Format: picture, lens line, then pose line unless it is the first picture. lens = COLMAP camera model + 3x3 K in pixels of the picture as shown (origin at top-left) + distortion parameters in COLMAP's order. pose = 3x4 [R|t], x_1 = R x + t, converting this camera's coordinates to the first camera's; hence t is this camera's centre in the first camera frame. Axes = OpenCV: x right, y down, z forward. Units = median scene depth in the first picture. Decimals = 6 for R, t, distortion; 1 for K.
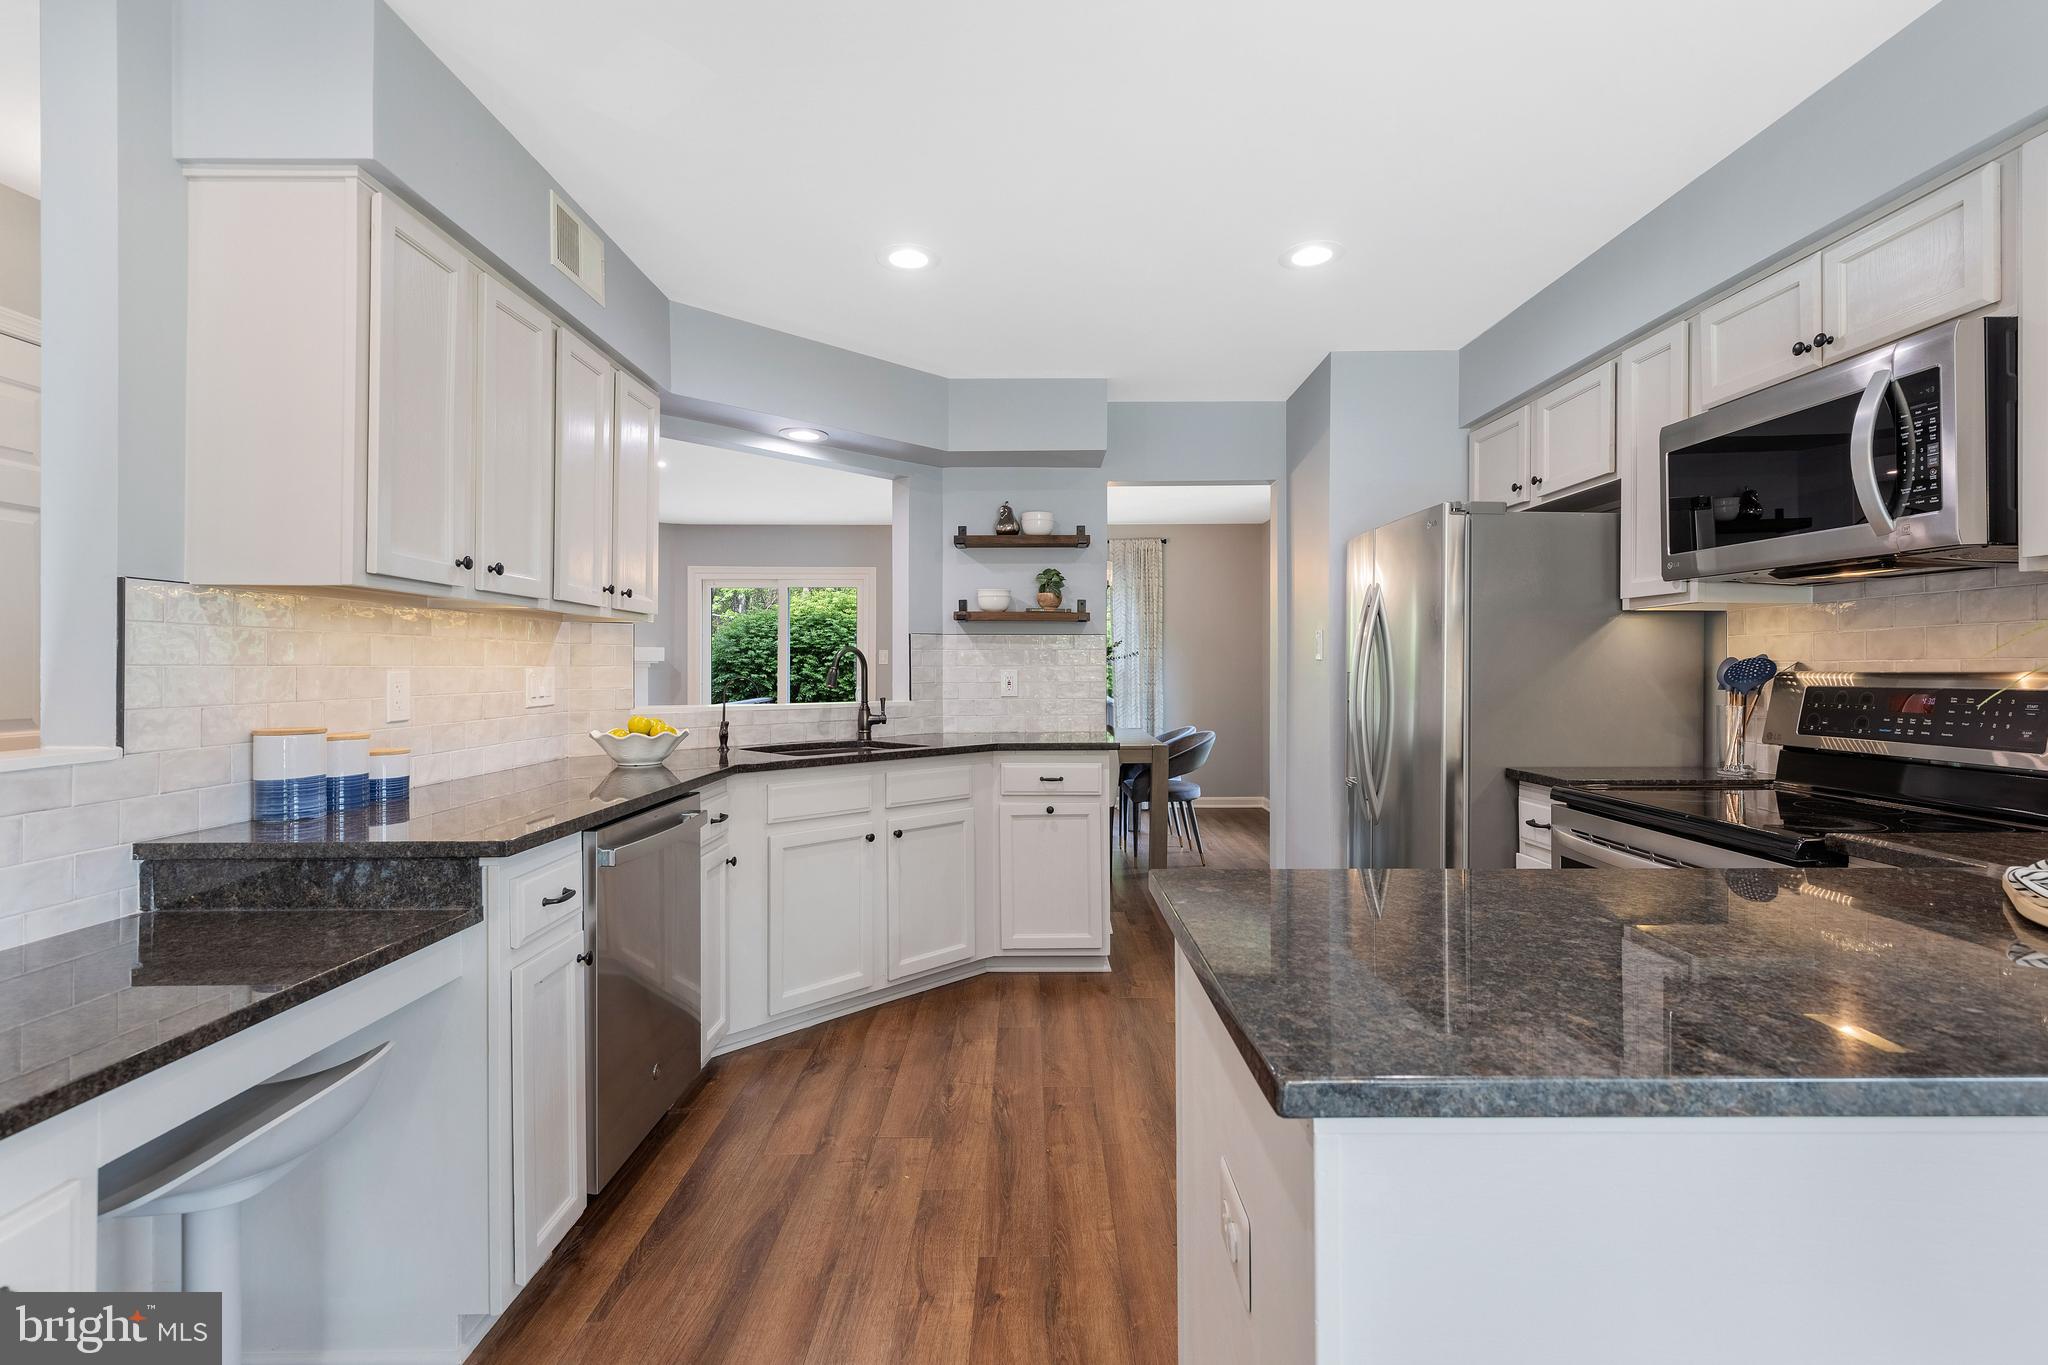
lens RADIAL K [[919.2, 0, 1035.5], [0, 919.2, 667.5], [0, 0, 1]] dist [0.003034, -0.001603]
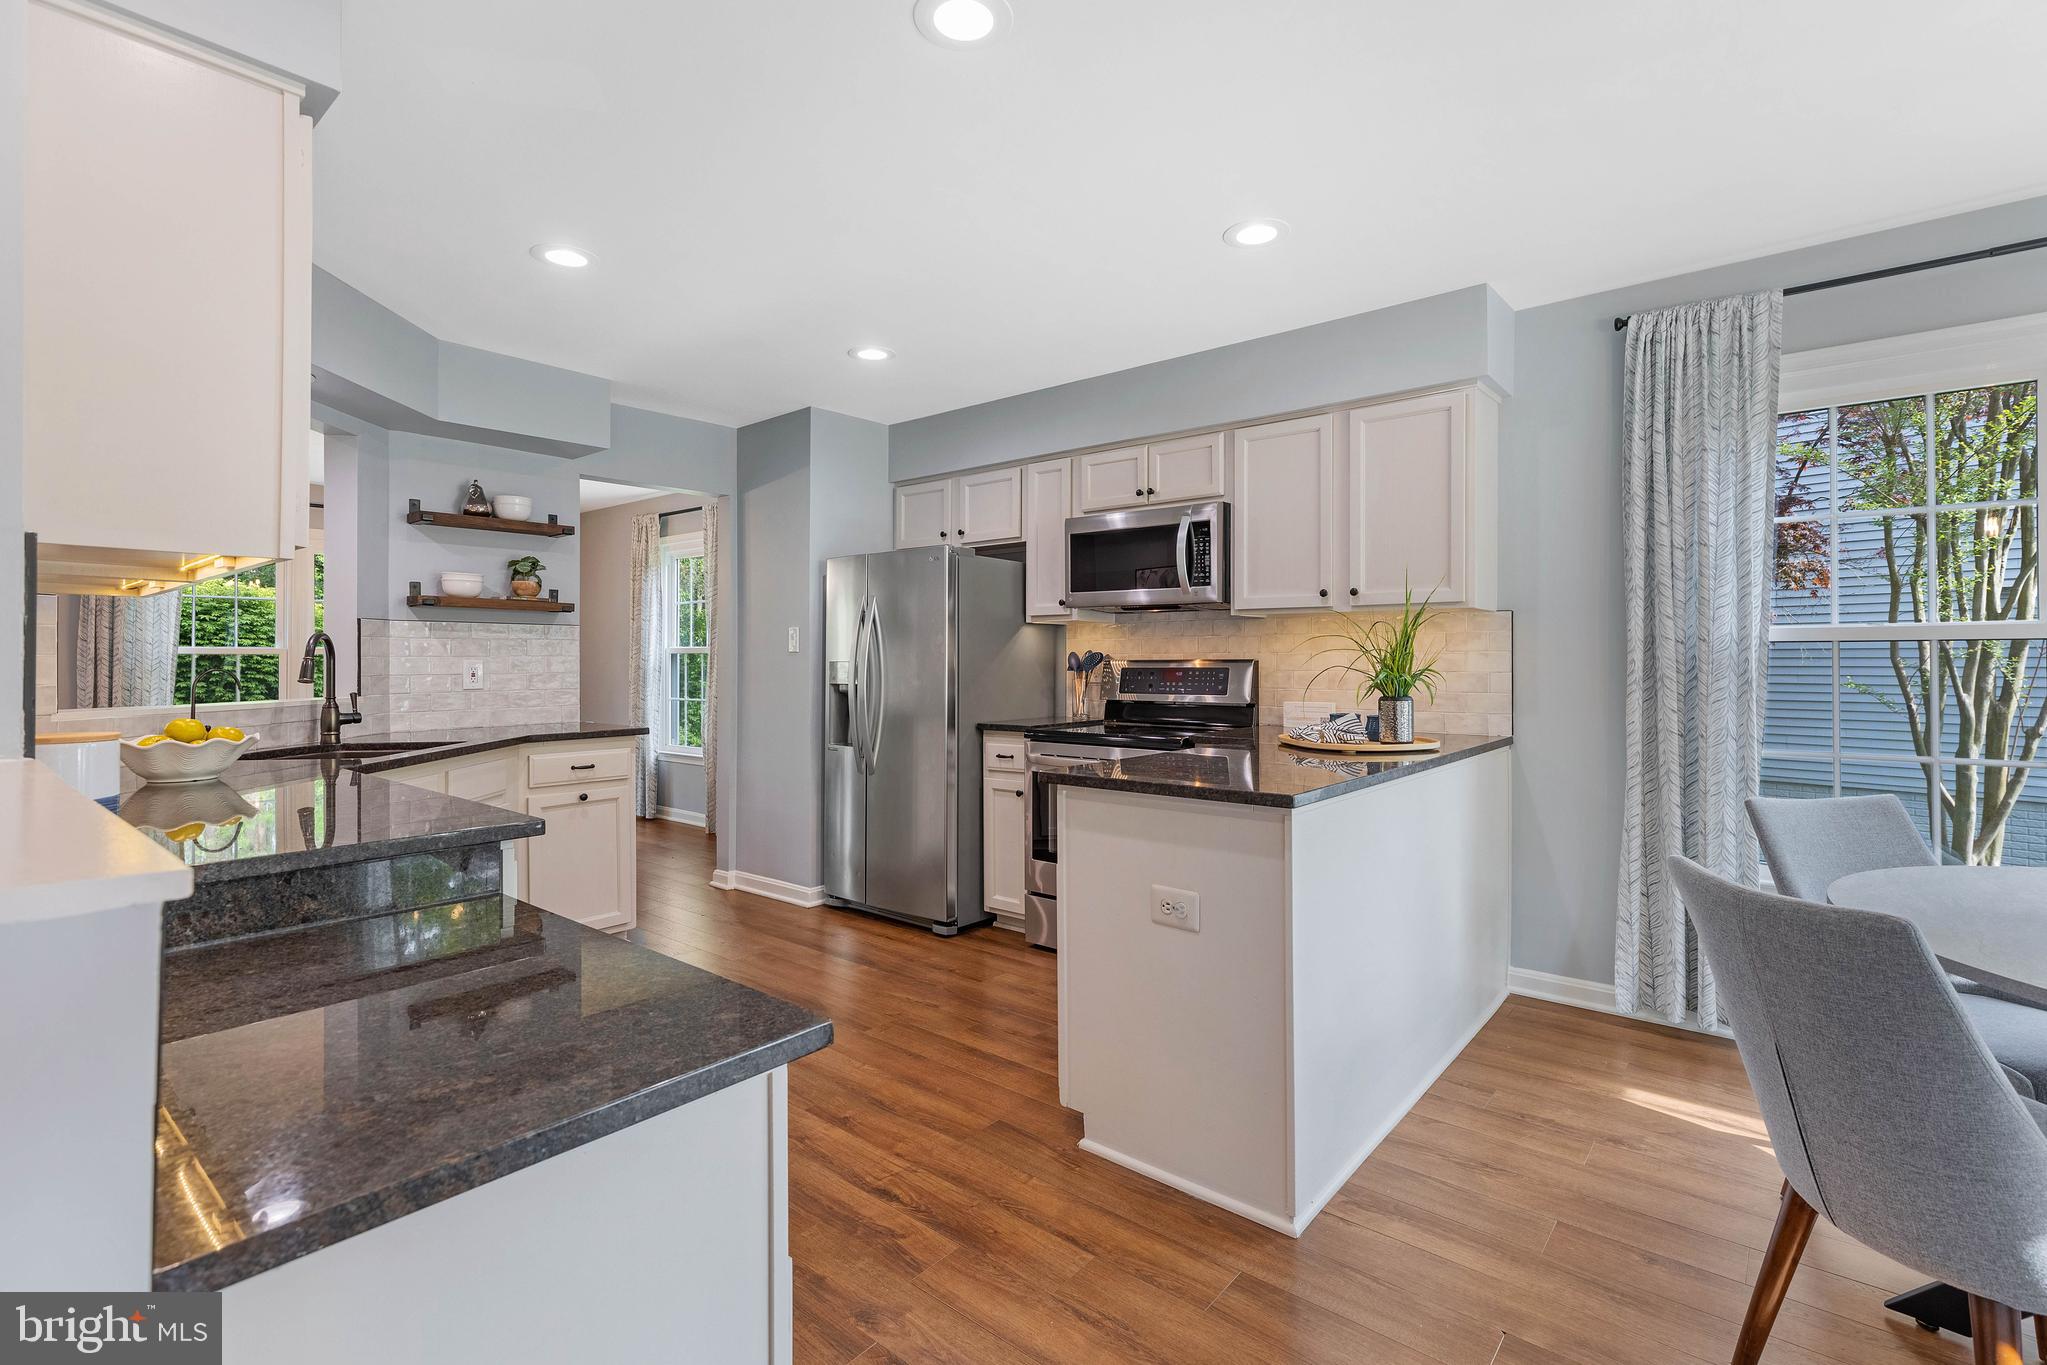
lens RADIAL K [[915.5, 0, 1047.5], [0, 915.5, 652.0], [0, 0, 1]] dist [0.002997, -0.000063]
pose [[0.642053, 0.005972, 0.766637, -0.483294], [0.001097, 0.999961, -0.008709, 0.003673], [-0.766660, 0.006433, 0.642021, -0.055839]]
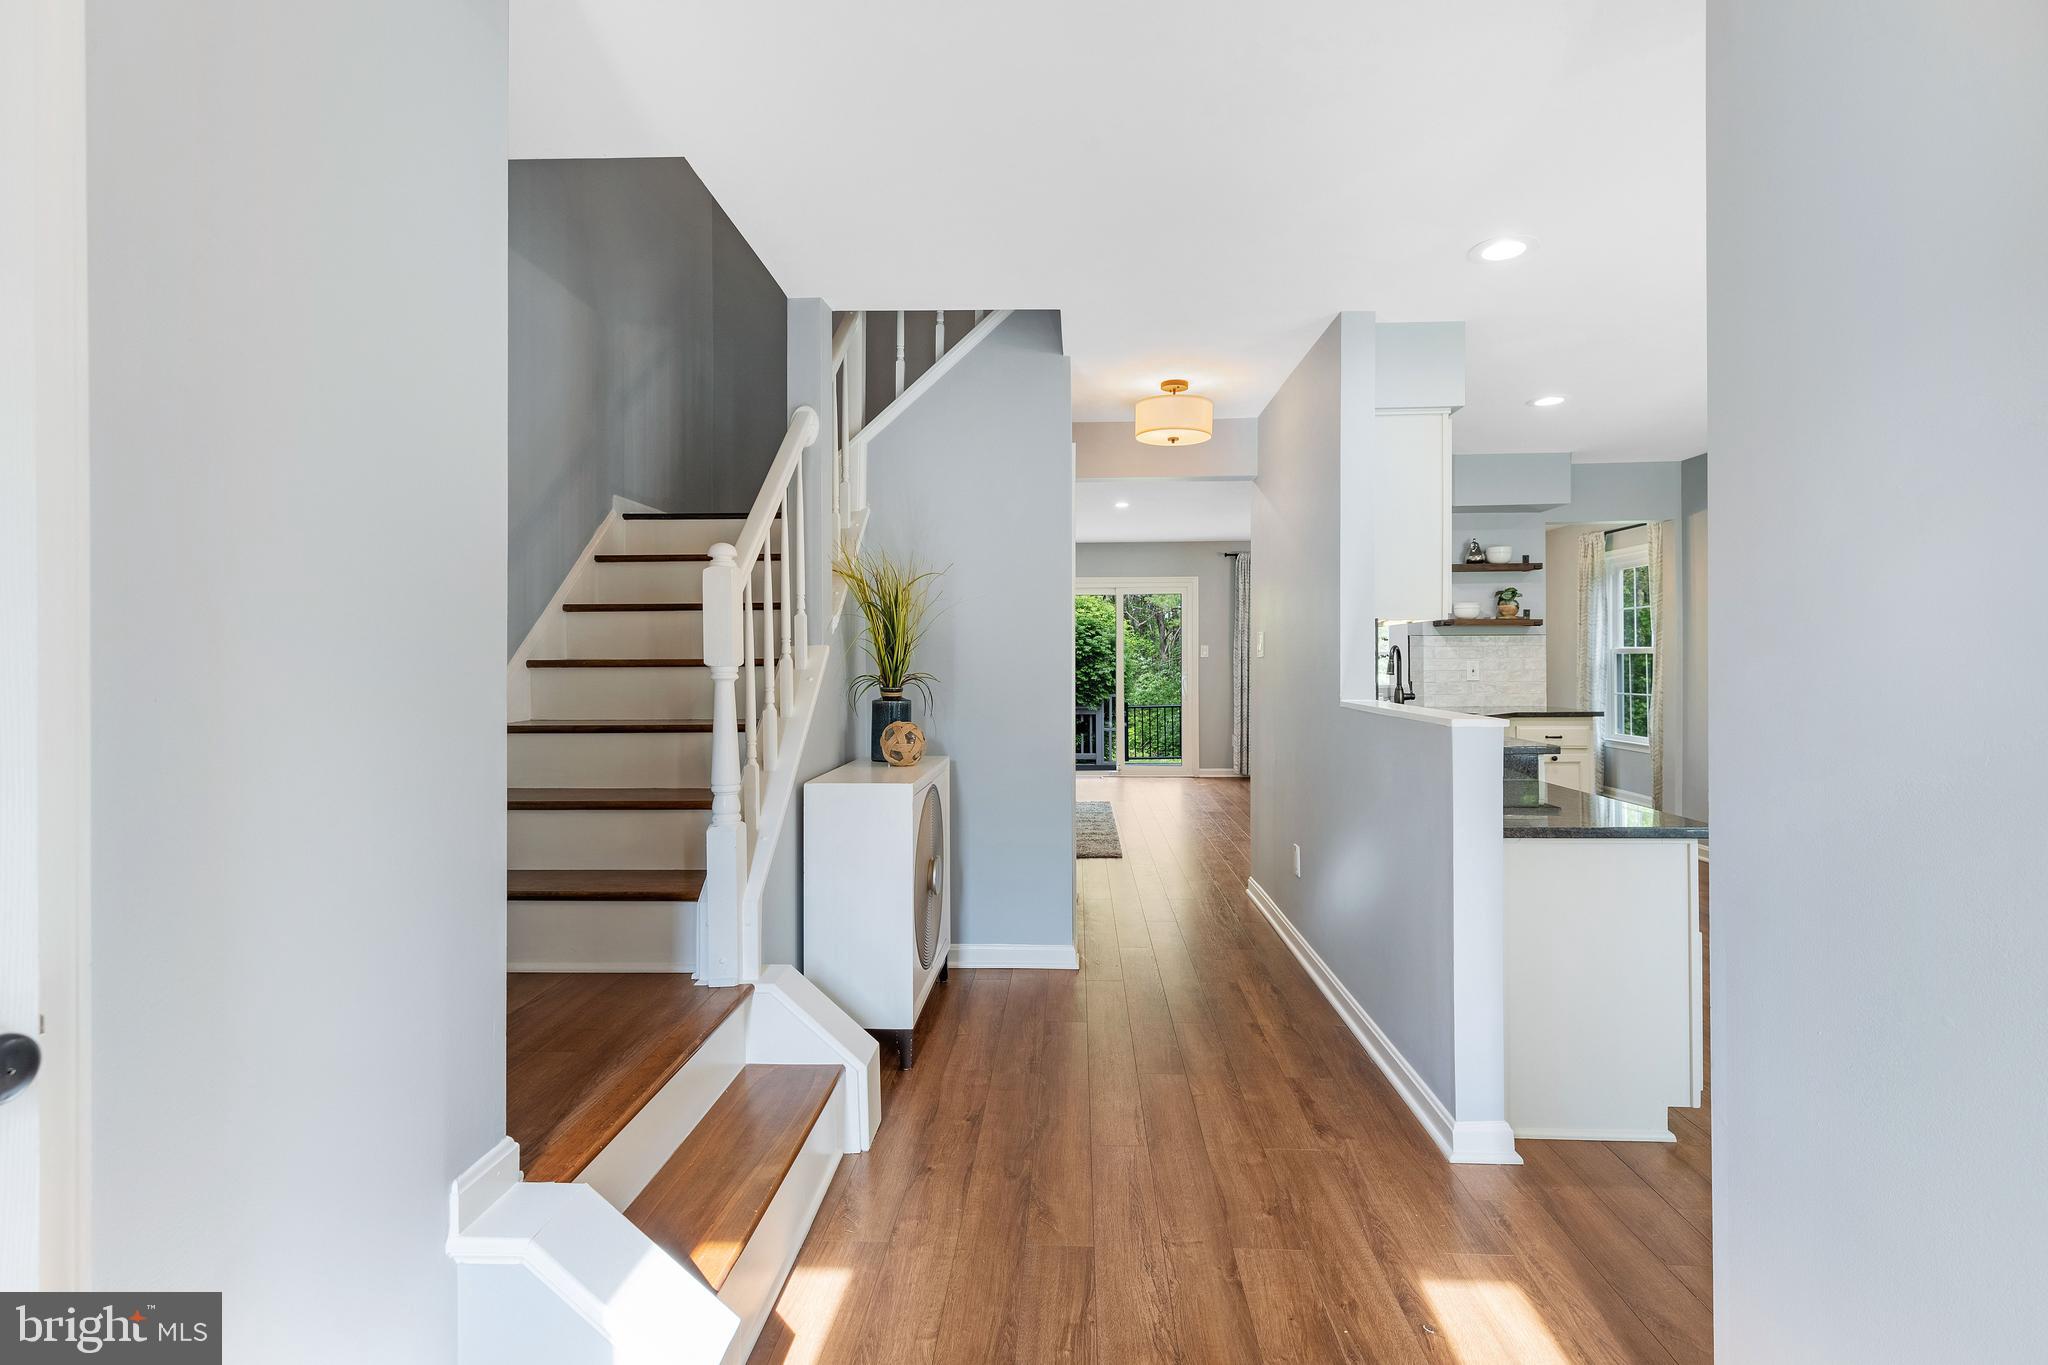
lens RADIAL K [[919.2, 0, 1022.4], [0, 919.2, 657.6], [0, 0, 1]] dist [0.003034, -0.001603]
pose [[0.996742, -0.002473, -0.080615, -0.776488], [0.002406, 0.999997, -0.000928, -0.003721], [0.080617, 0.000731, 0.996745, -0.559730]]
